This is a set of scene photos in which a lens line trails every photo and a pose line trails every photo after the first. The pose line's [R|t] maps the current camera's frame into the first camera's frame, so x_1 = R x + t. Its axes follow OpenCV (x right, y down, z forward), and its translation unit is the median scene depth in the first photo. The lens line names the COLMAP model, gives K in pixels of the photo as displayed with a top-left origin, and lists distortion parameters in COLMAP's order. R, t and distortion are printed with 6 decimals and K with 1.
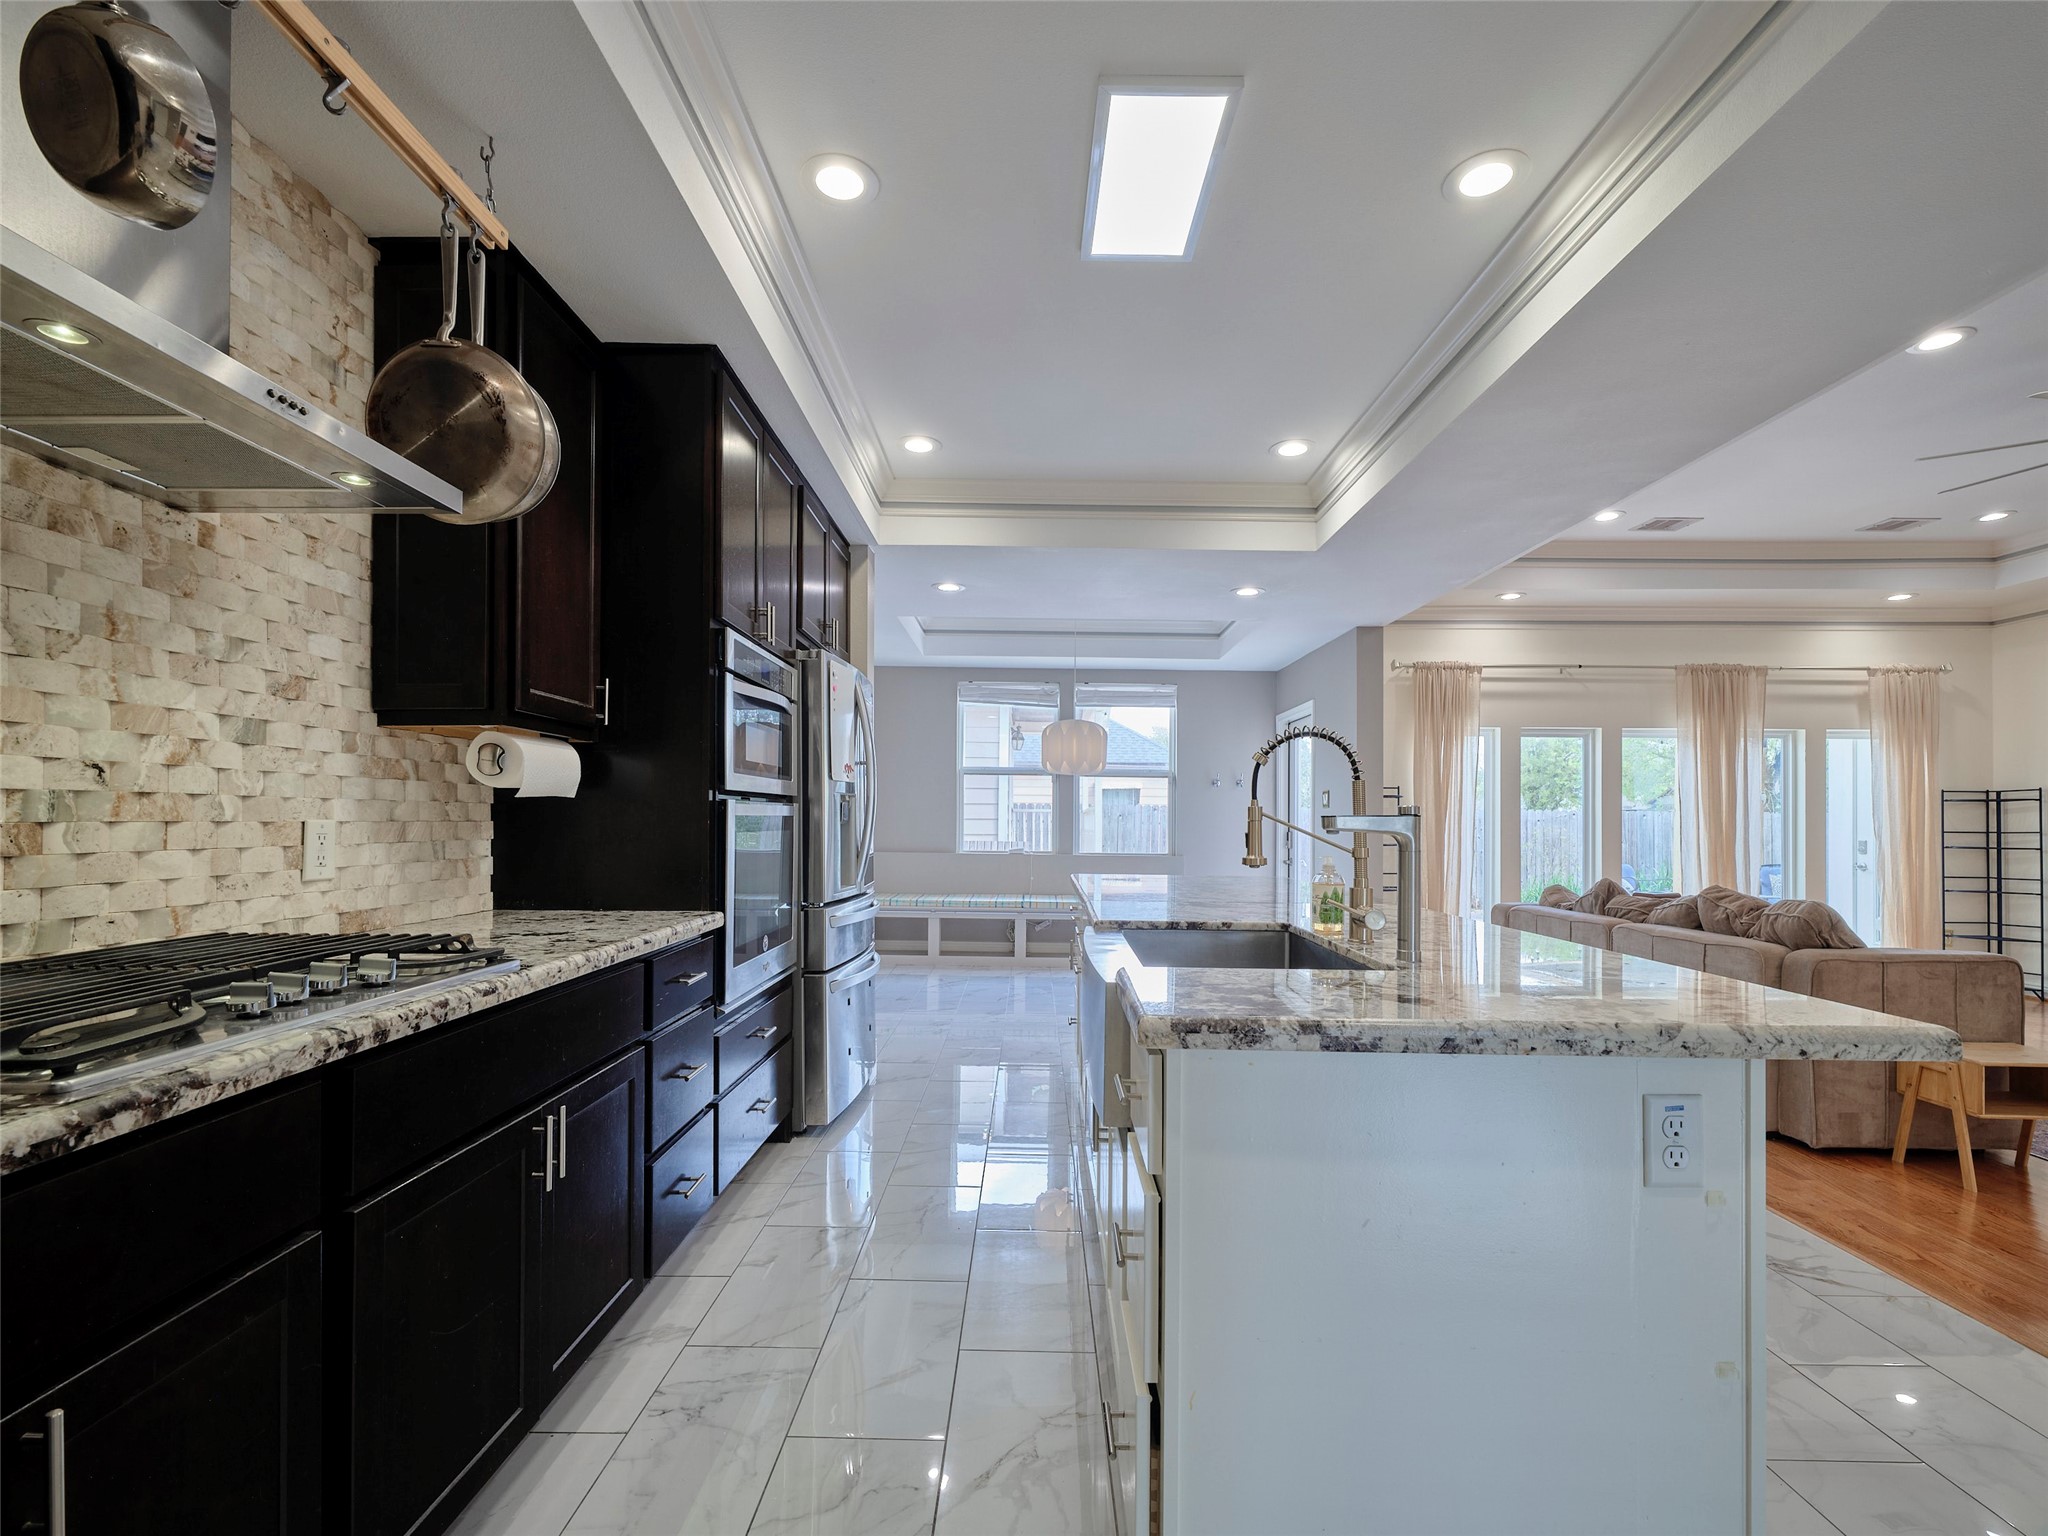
lens RADIAL K [[932.1, 0, 1018.4], [0, 932.1, 812.8], [0, 0, 1]] dist [0.001637, -0.000331]
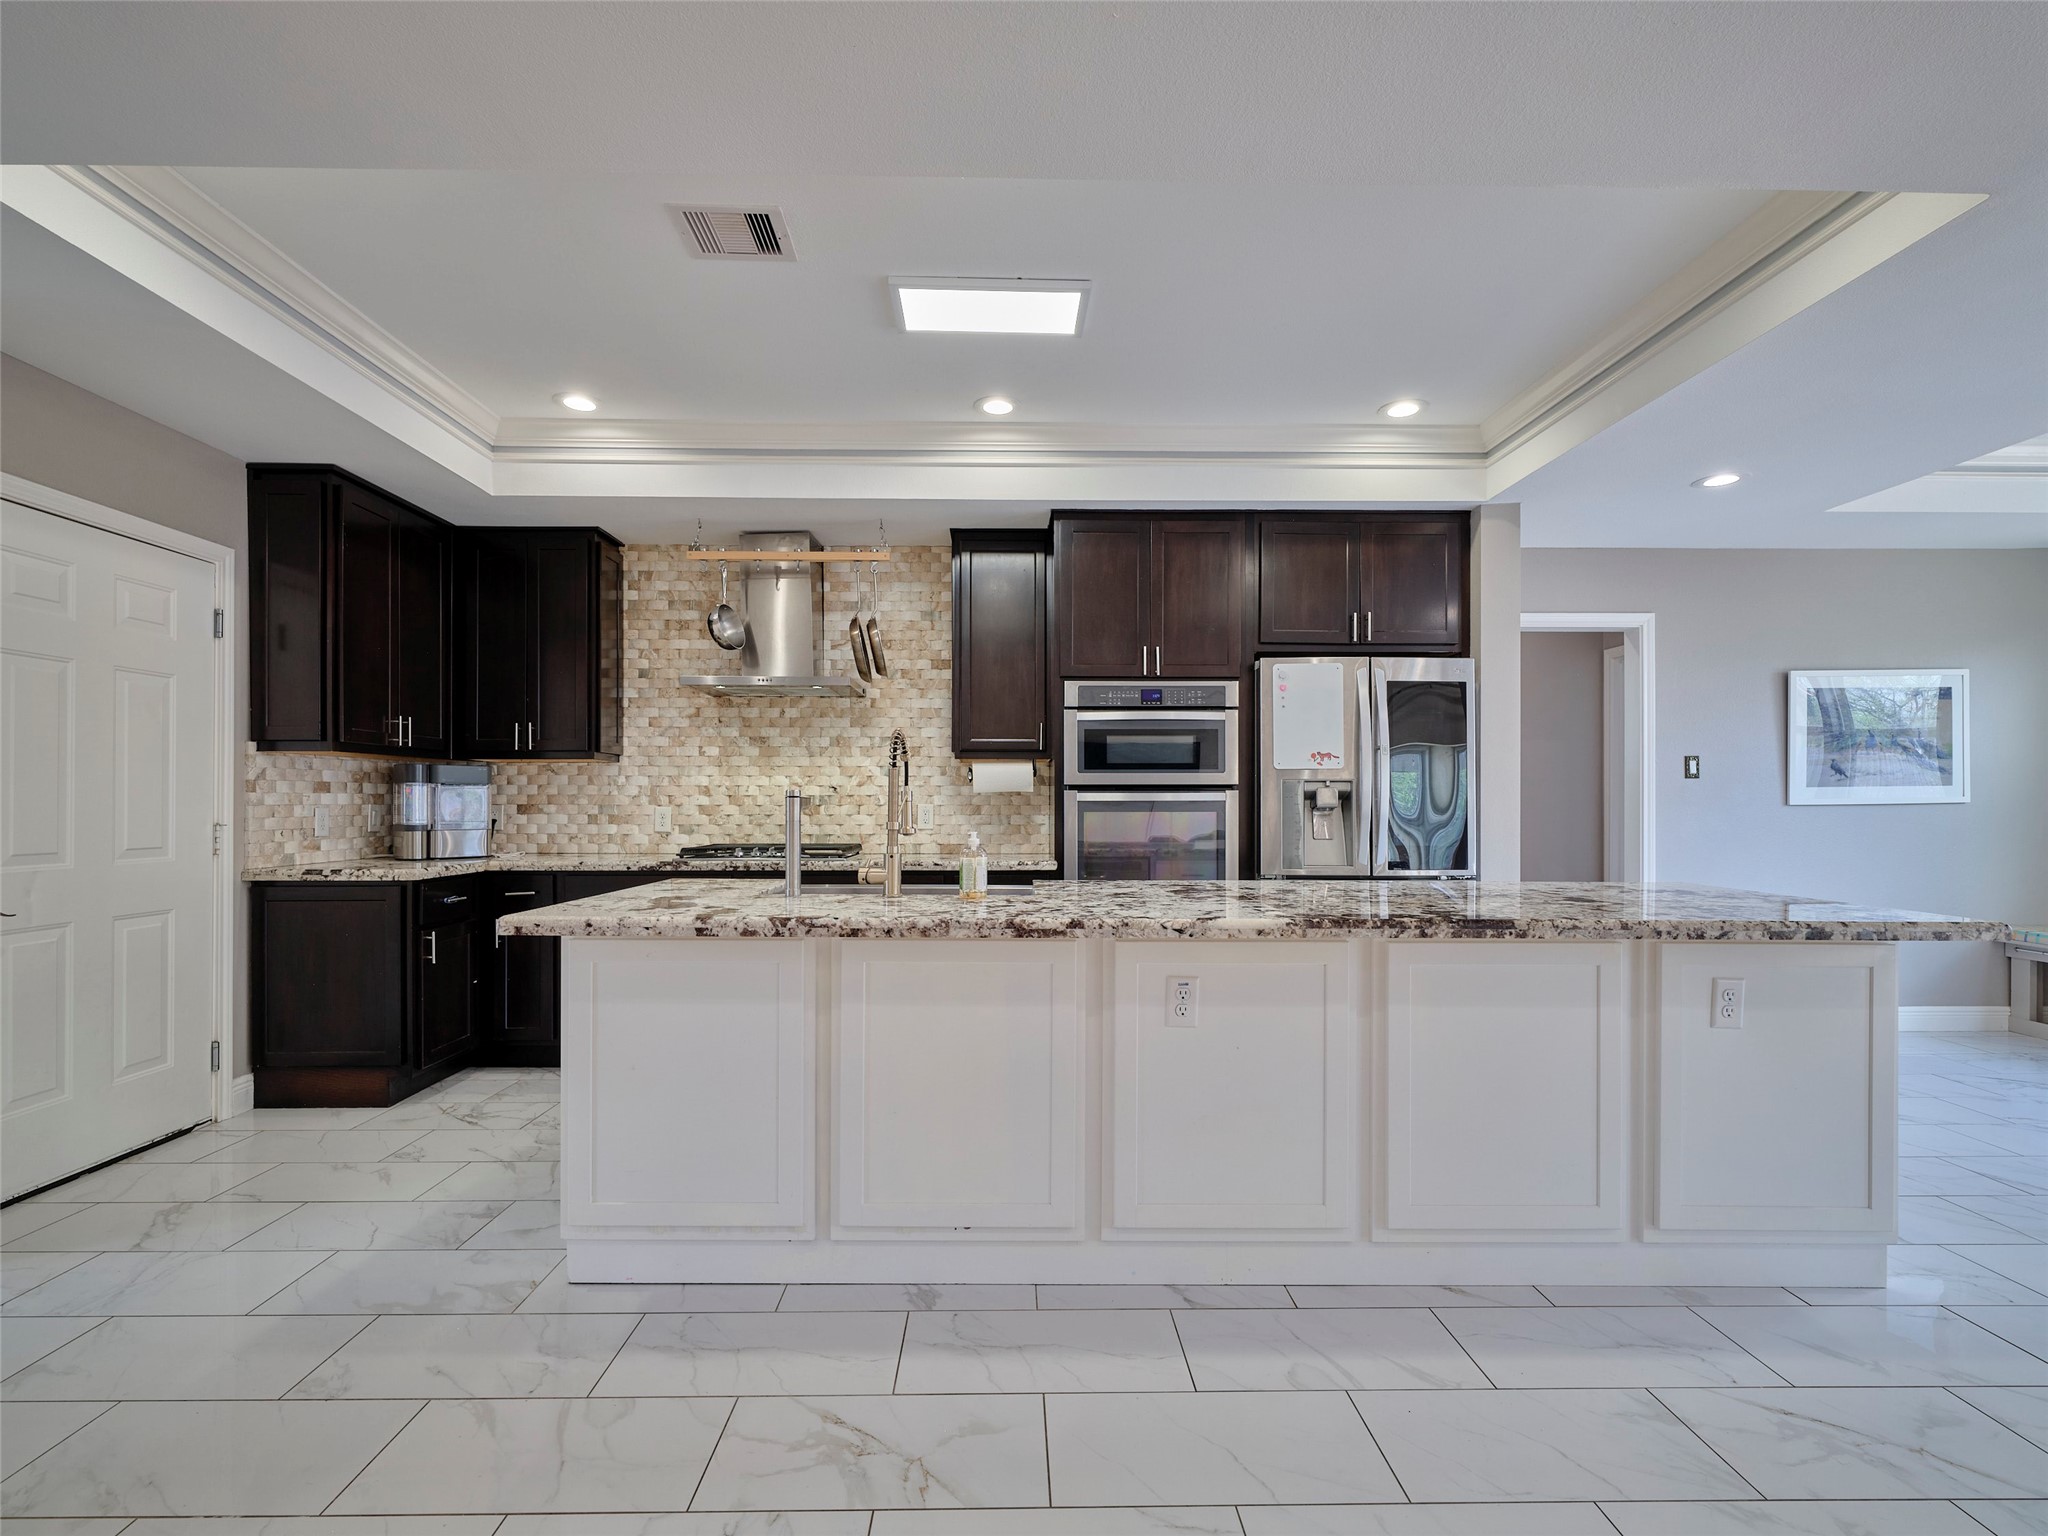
lens RADIAL K [[932.1, 0, 1024.7], [0, 932.1, 803.1], [0, 0, 1]] dist [0.001637, -0.000331]
pose [[0.026084, -0.006626, -0.999638, 0.981136], [0.007571, 0.999951, -0.006431, 0.012935], [0.999631, -0.007401, 0.026133, 0.695963]]
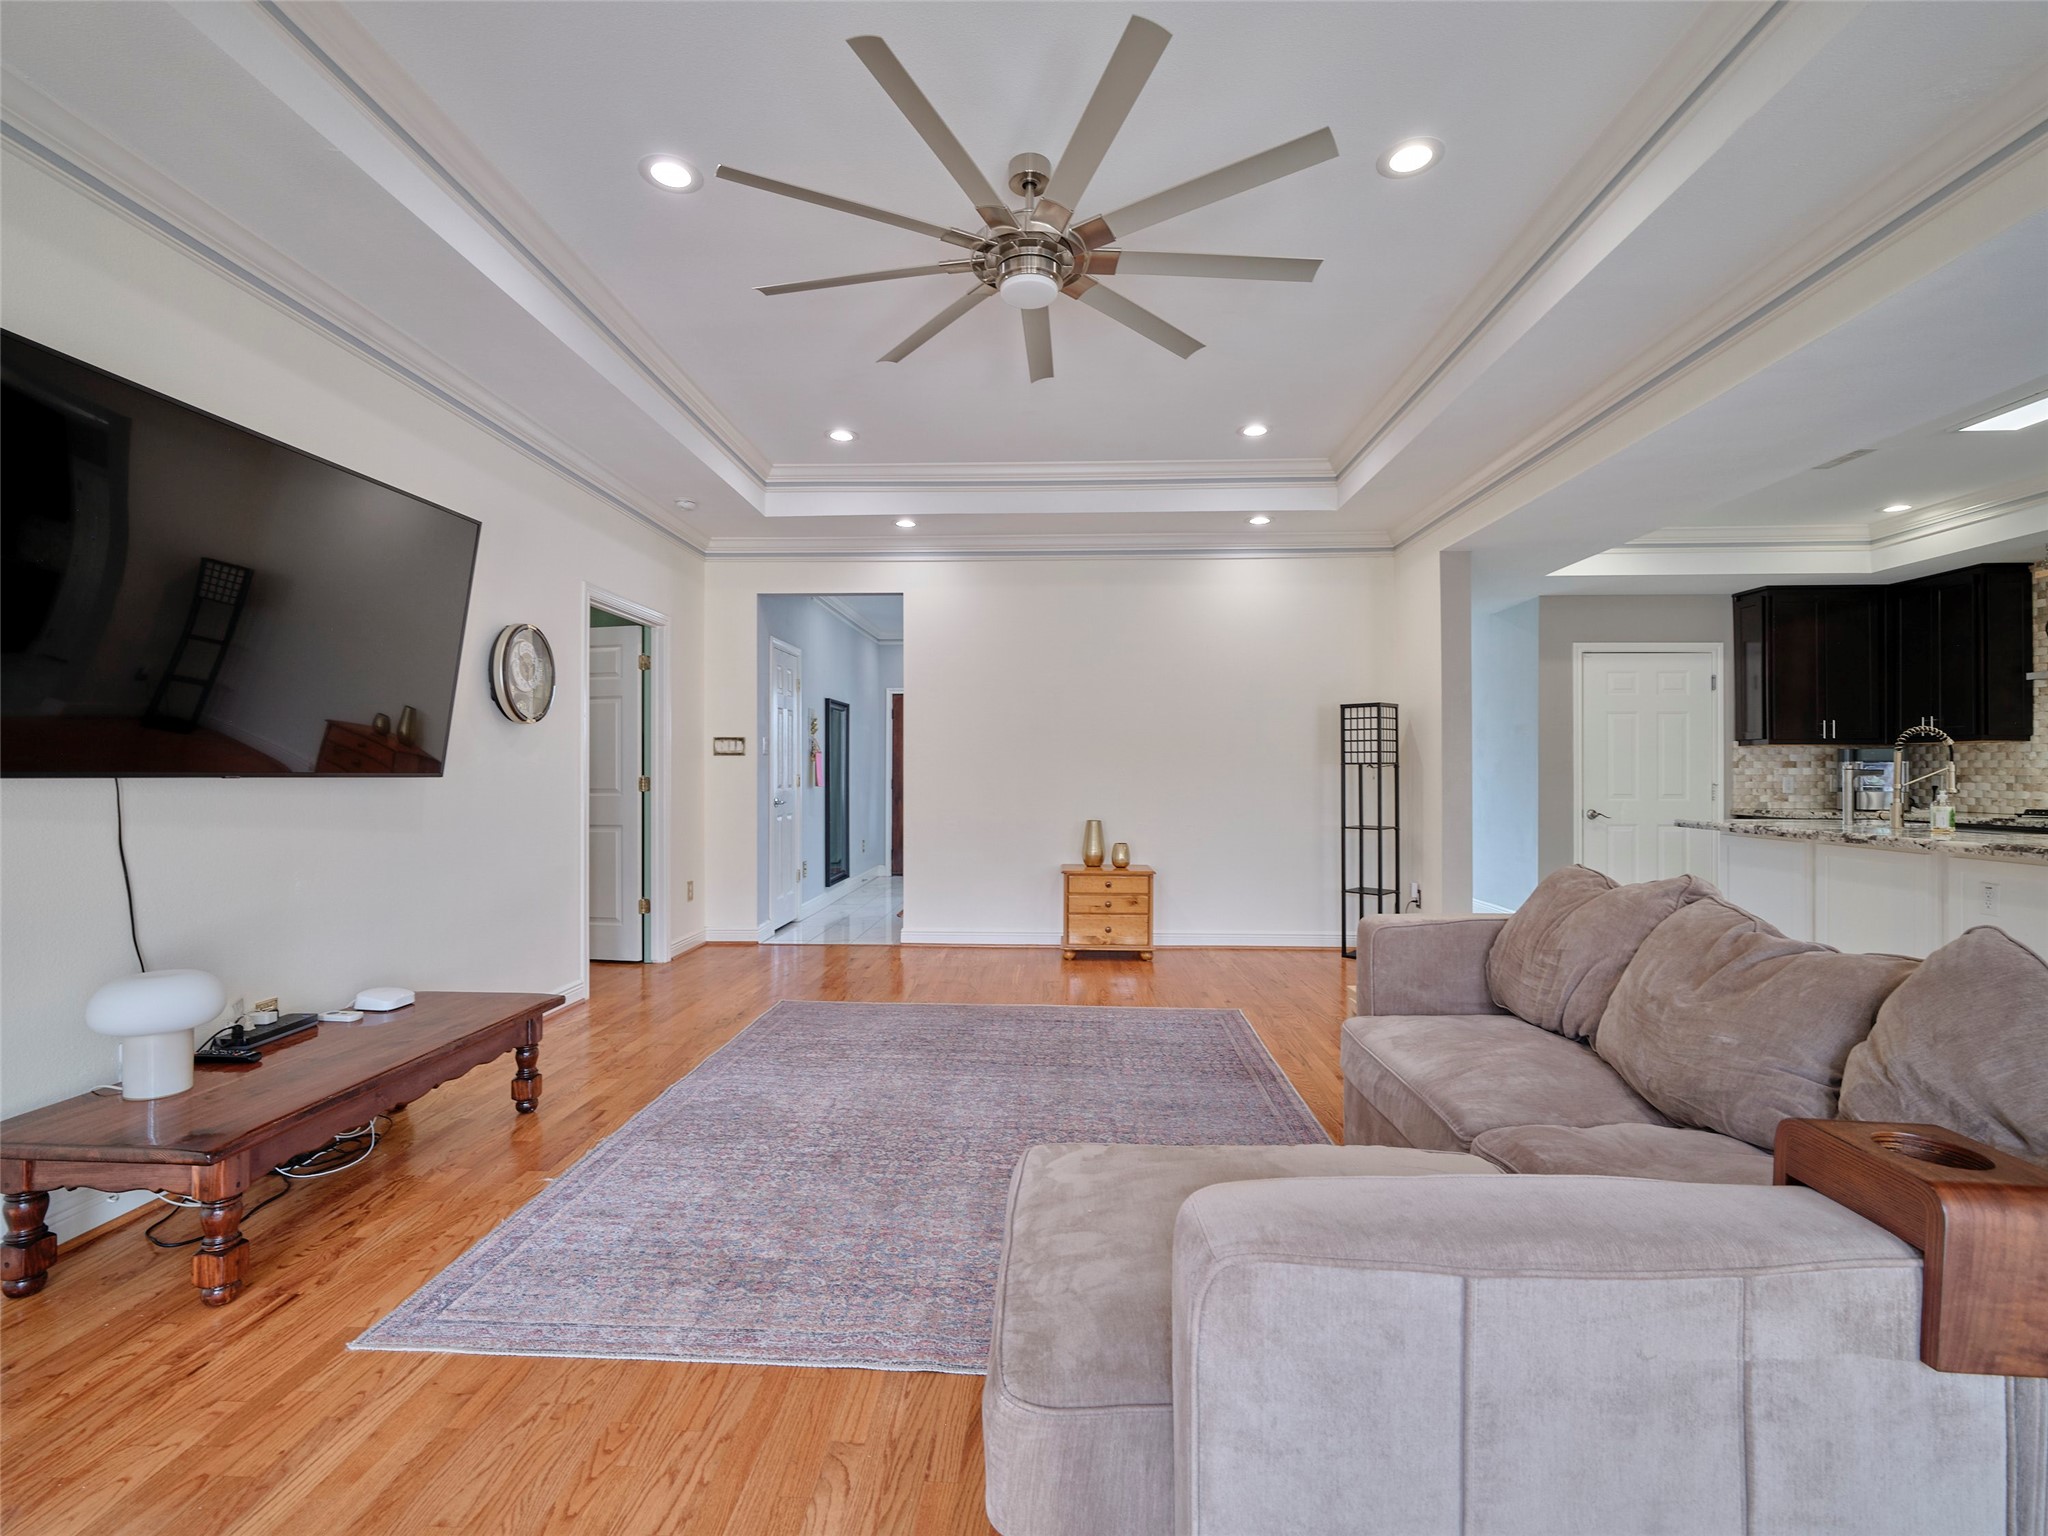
lens RADIAL K [[932.1, 0, 972.6], [0, 932.1, 772.6], [0, 0, 1]] dist [0.001637, -0.000331]
pose [[-0.996270, -0.010791, 0.085609, 1.357938], [-0.011563, 0.999897, -0.008533, 0.033390], [-0.085508, -0.009491, -0.996292, 1.985395]]
